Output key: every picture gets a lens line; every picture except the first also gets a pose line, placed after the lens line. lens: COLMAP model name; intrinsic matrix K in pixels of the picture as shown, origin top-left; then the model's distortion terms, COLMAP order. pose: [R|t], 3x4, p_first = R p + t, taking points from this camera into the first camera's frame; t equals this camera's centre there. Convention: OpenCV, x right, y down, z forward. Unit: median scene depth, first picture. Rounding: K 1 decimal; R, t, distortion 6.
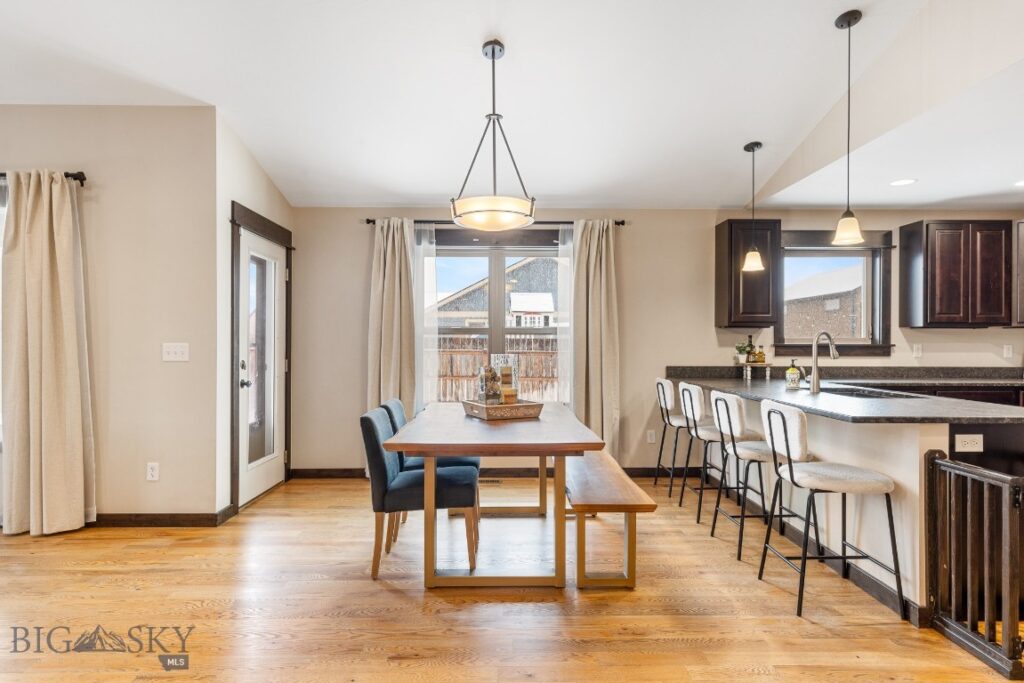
lens RADIAL K [[556.2, 0, 510.4], [0, 556.2, 343.7], [0, 0, 1]] dist [-0.000959, -0.000575]
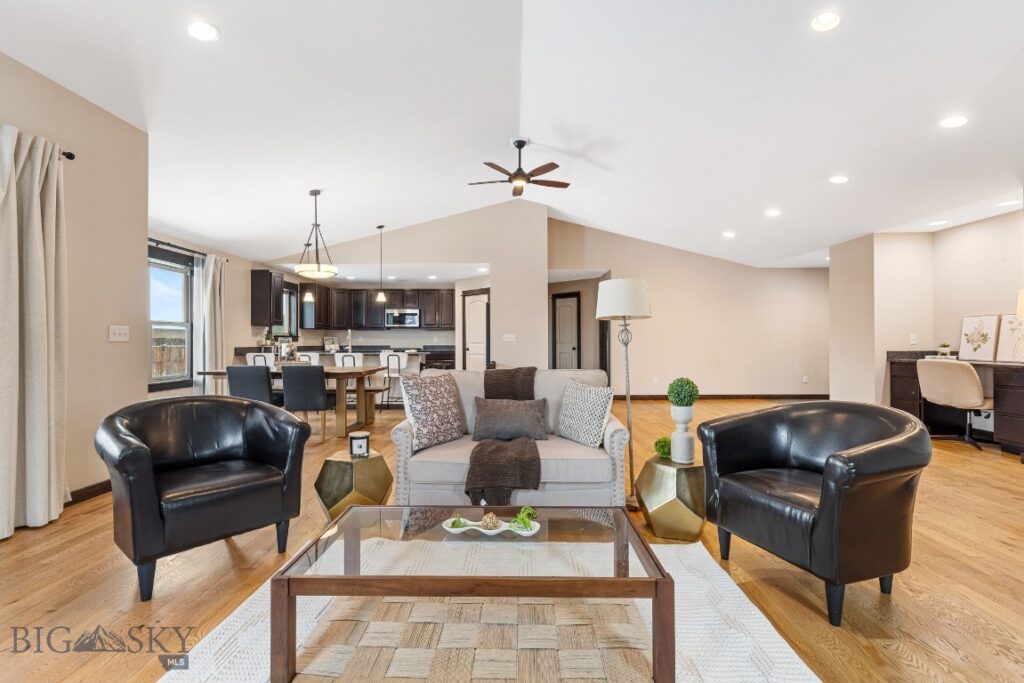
lens RADIAL K [[460.6, 0, 506.2], [0, 460.6, 340.4], [0, 0, 1]] dist [0.006199, 0.000764]
pose [[0.021580, -0.002745, 0.999763, -1.273491], [0.012859, 0.999914, 0.002468, 0.030600], [-0.999684, 0.012803, 0.021614, 0.152017]]
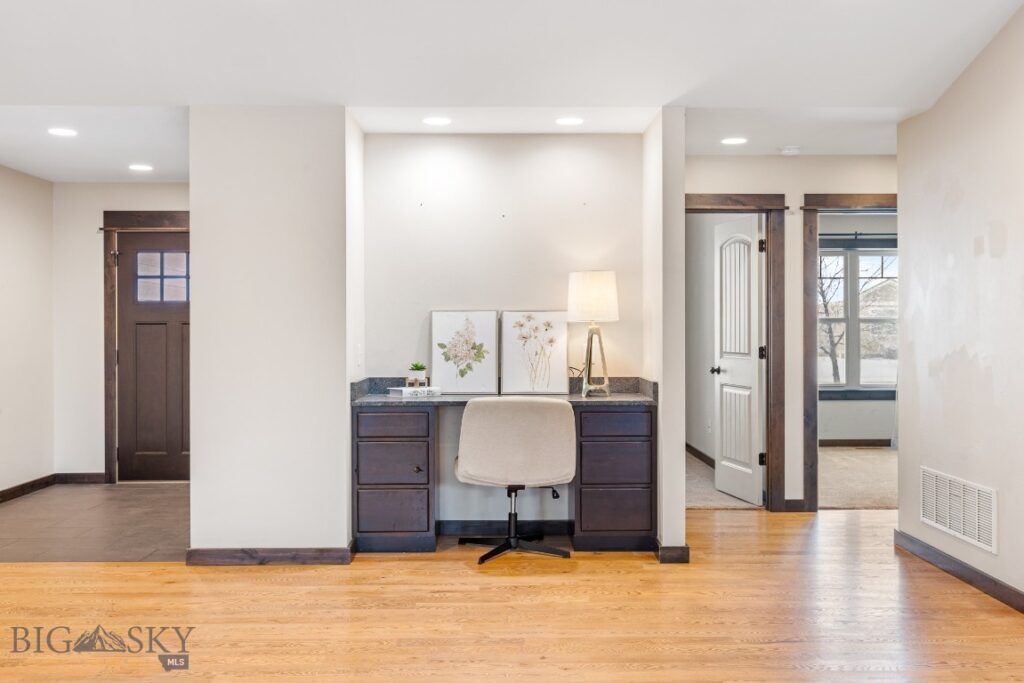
lens RADIAL K [[969.9, 0, 511.6], [0, 969.9, 332.1], [0, 0, 1]] dist [0.013858, 0.000000]
pose [[-0.999919, -0.004724, -0.011855, -0.175104], [-0.004912, 0.999861, 0.015950, -0.004061], [0.011778, 0.016007, -0.999803, 0.307125]]
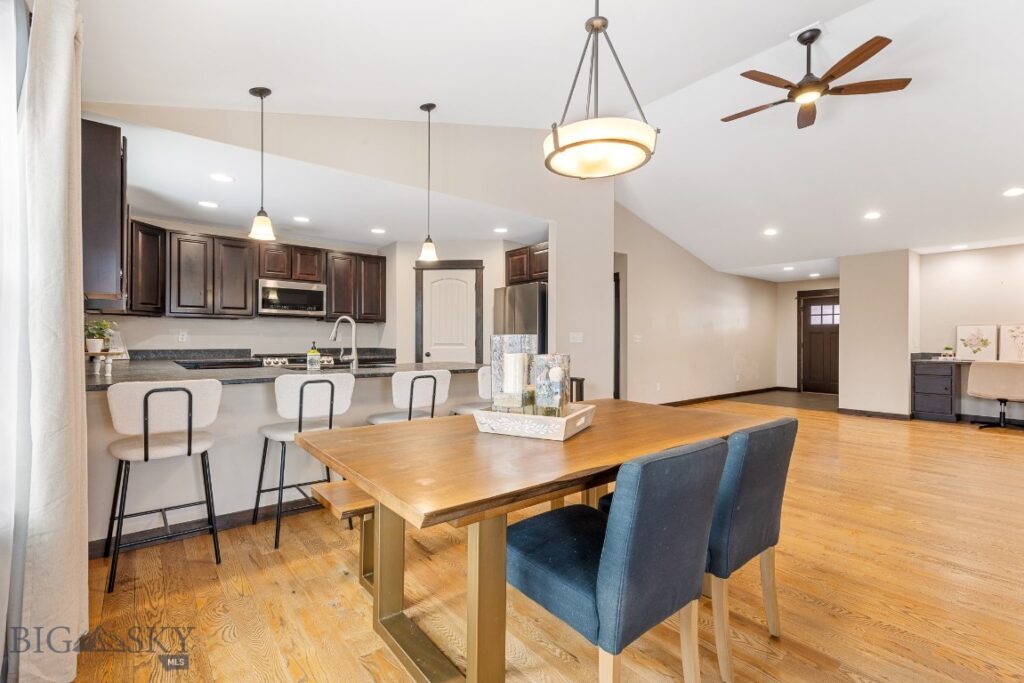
lens RADIAL K [[460.6, 0, 513.0], [0, 460.6, 341.6], [0, 0, 1]] dist [0.006199, 0.000764]
pose [[-0.626654, -0.013303, 0.779184, -0.345606], [0.000649, 0.999845, 0.017592, 0.013007], [-0.779297, 0.011530, -0.626548, 1.026735]]
